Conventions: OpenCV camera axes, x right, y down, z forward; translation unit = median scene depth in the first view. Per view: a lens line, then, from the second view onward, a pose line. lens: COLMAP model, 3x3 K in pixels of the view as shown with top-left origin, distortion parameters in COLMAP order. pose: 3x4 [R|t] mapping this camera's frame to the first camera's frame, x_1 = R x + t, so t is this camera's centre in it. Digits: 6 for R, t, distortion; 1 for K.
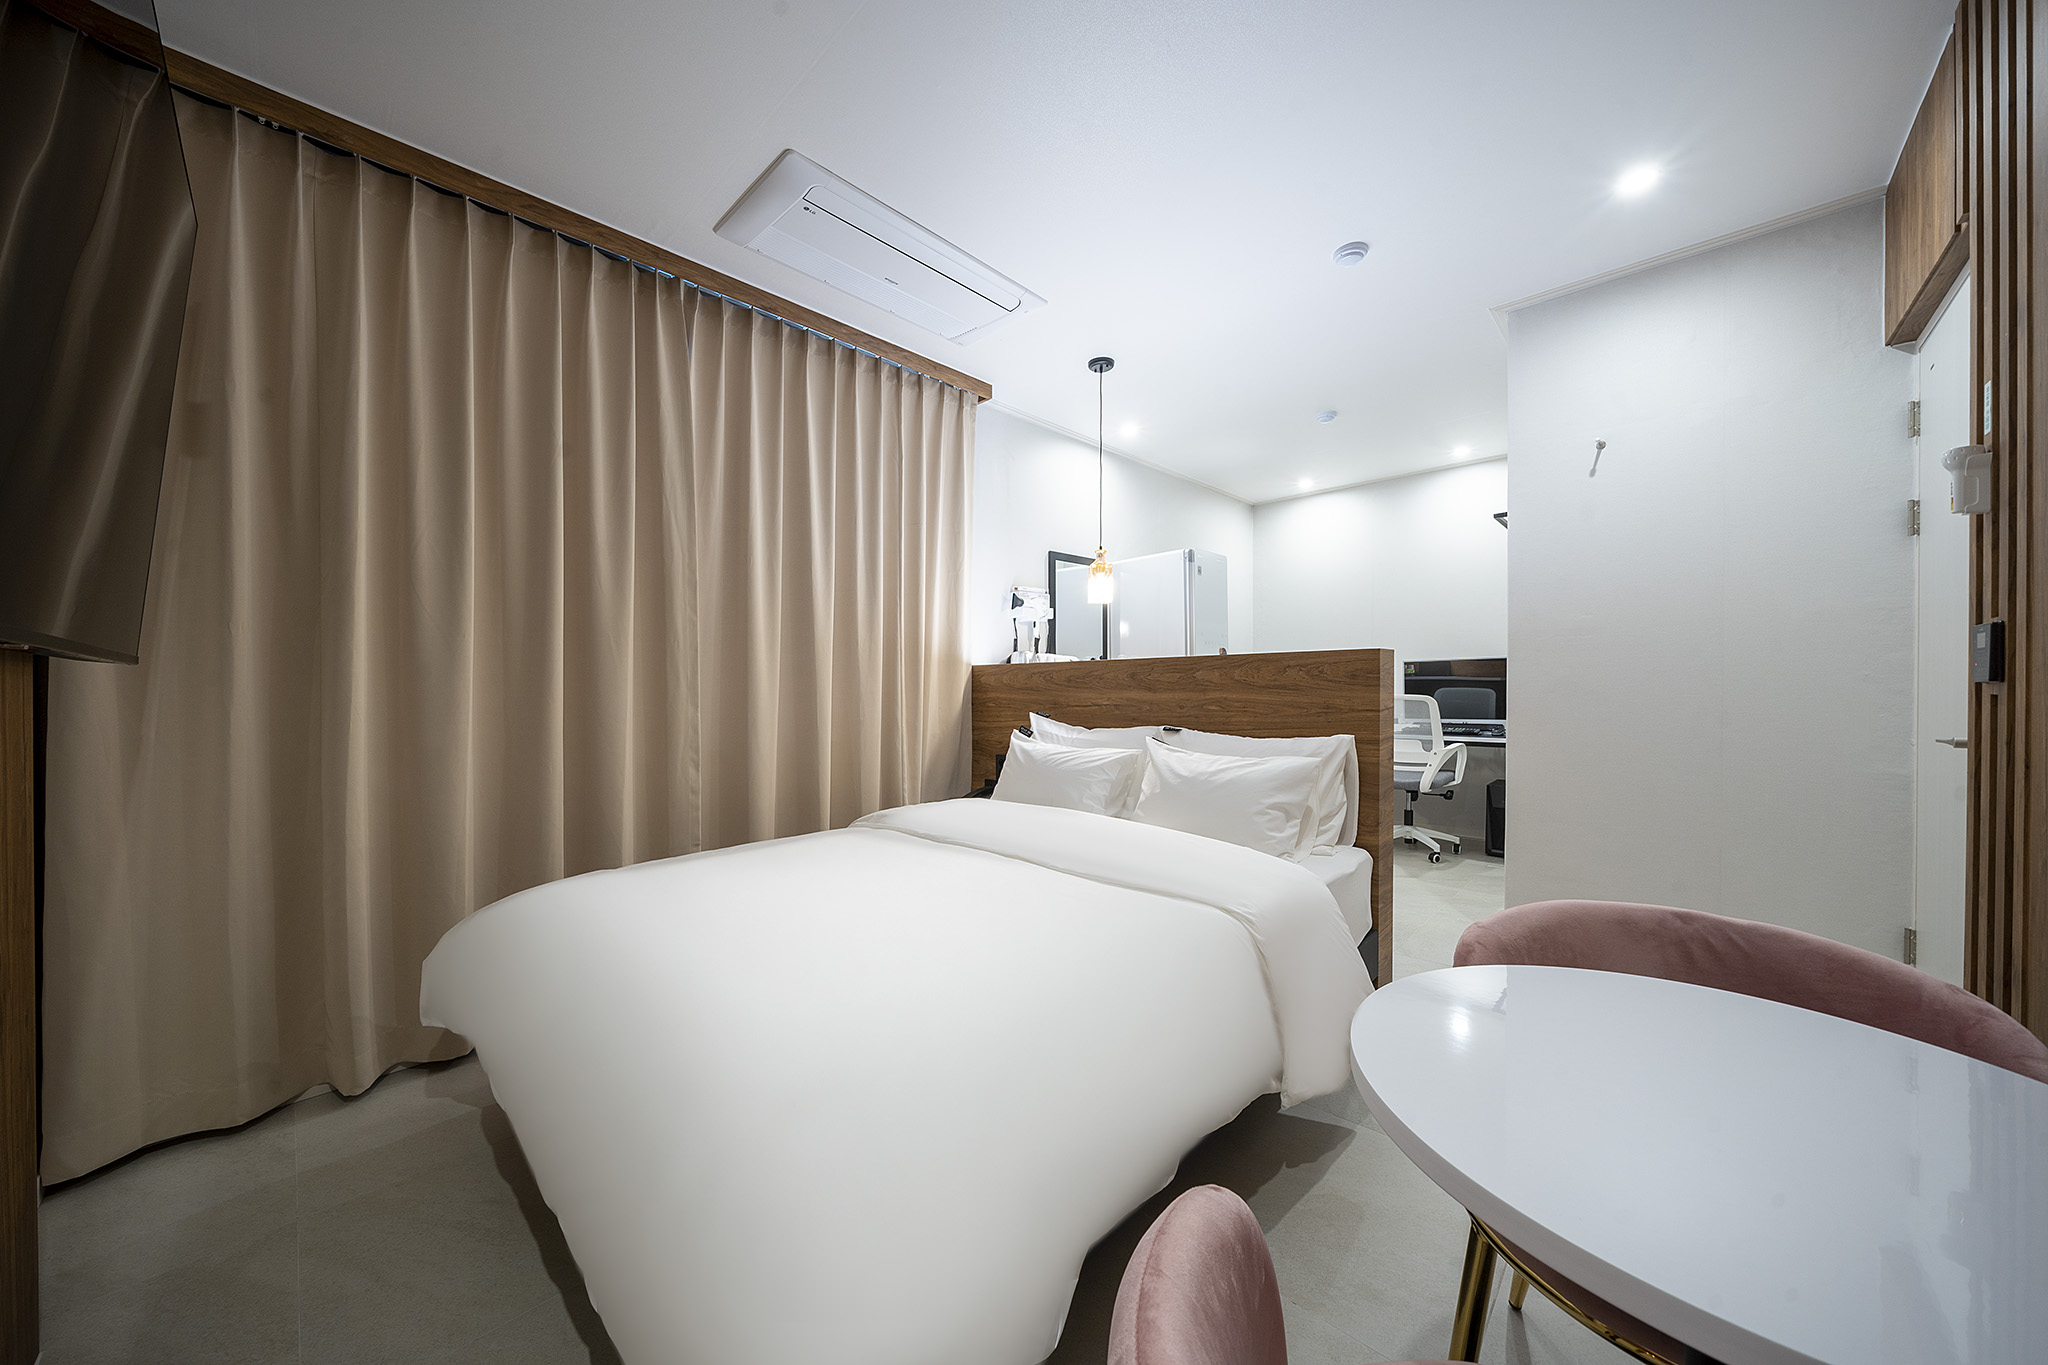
lens RADIAL K [[702.5, 0, 1023.4], [0, 702.5, 688.8], [0, 0, 1]] dist [-0.006098, -0.000155]
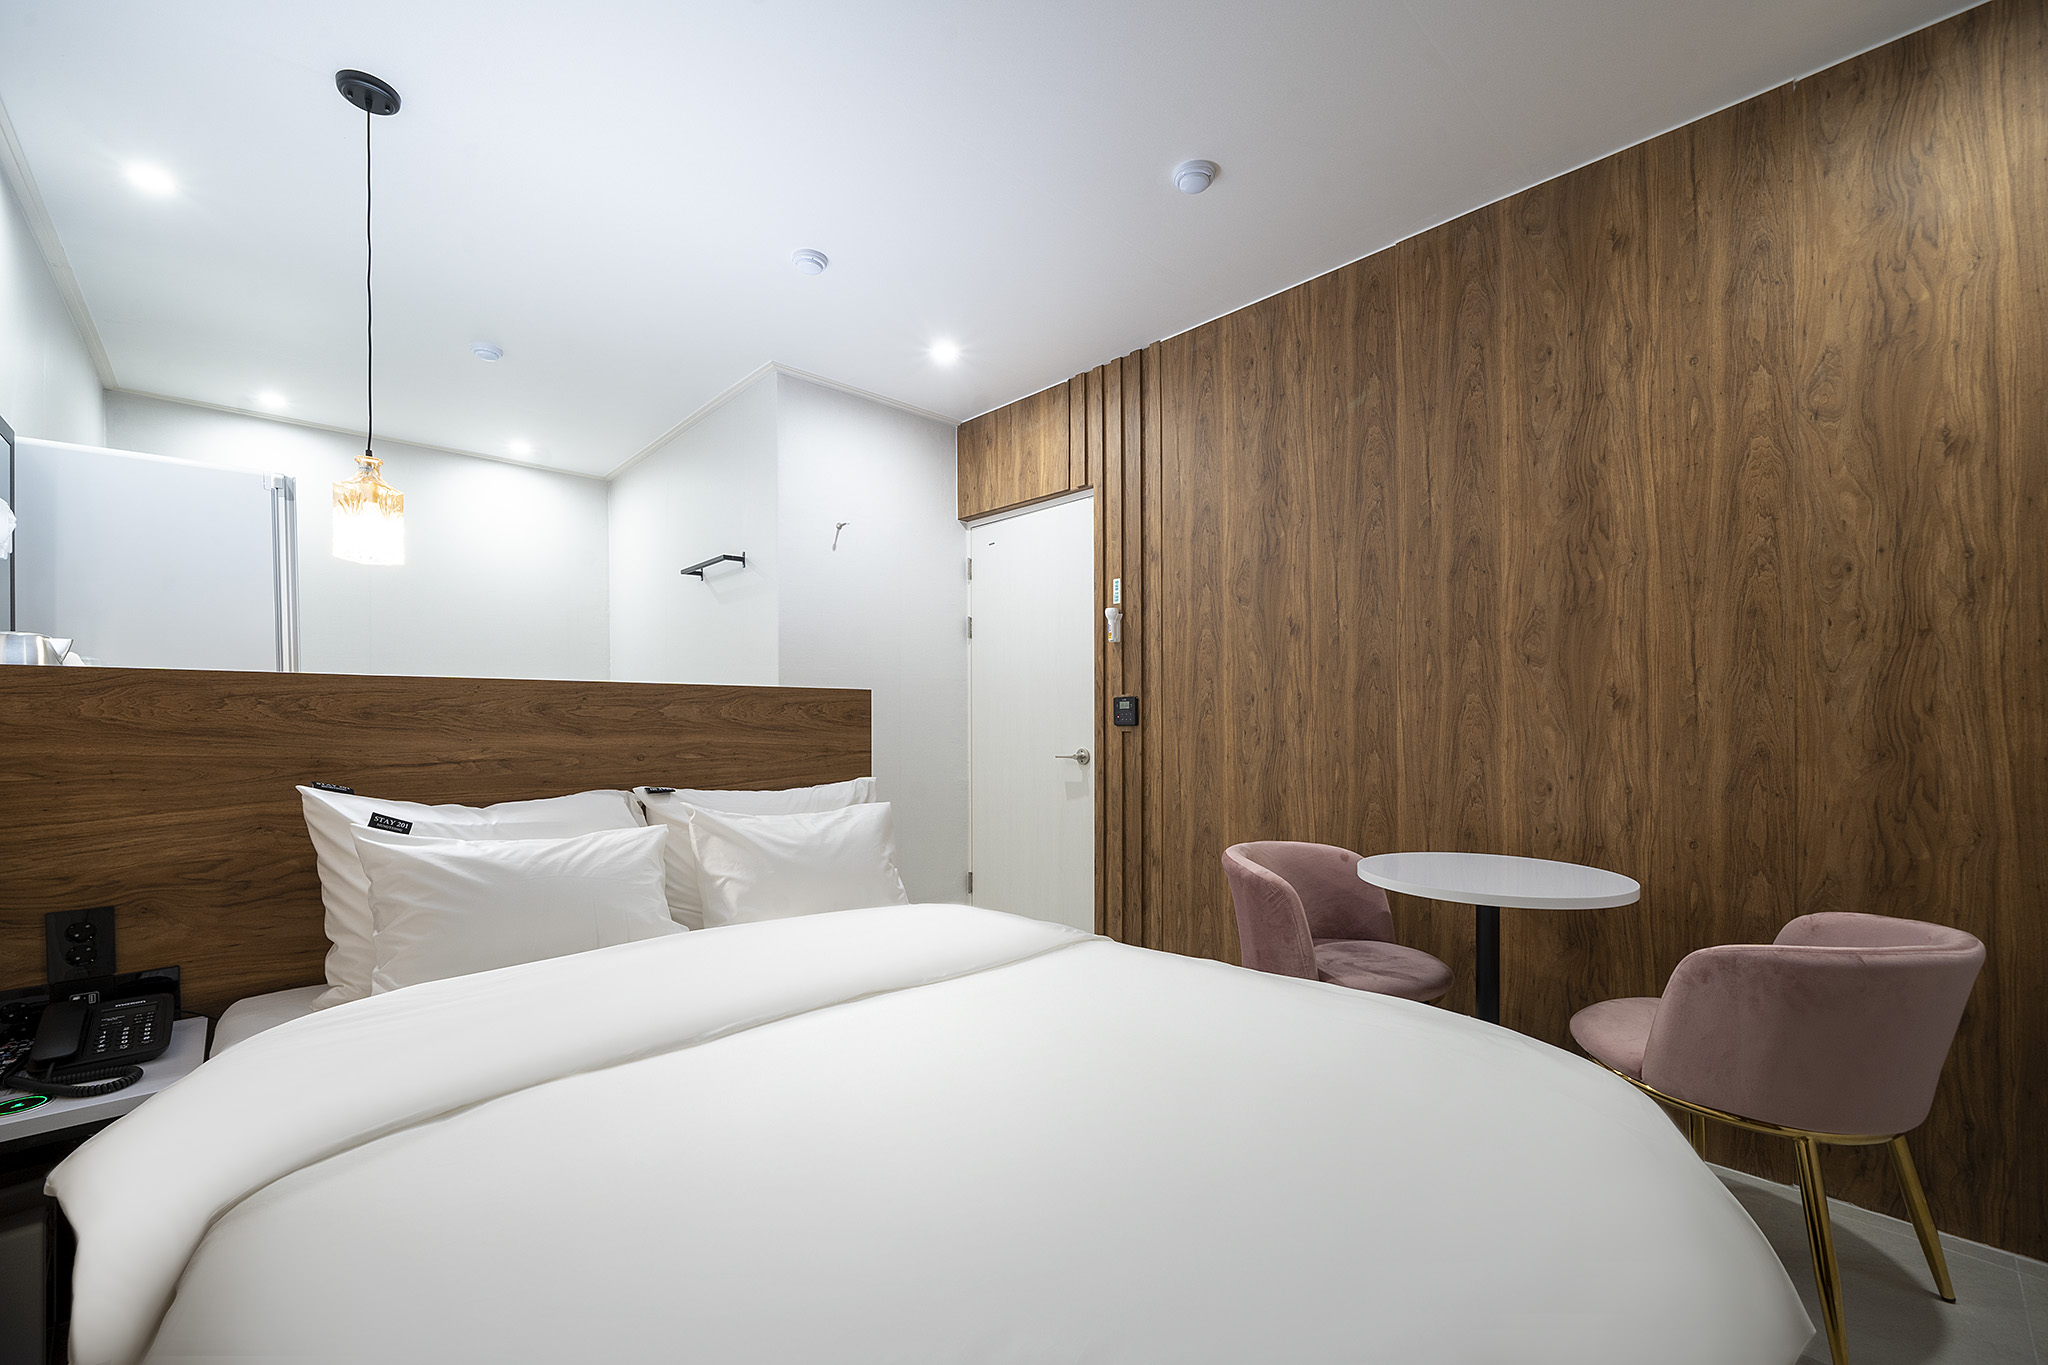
lens RADIAL K [[838.8, 0, 1028.6], [0, 838.8, 725.7], [0, 0, 1]] dist [-0.001784, -0.000366]
pose [[0.048507, 0.006976, 0.998798, -0.566993], [0.006117, 0.999955, -0.007281, 0.003605], [-0.998804, 0.006462, 0.048462, 0.599778]]
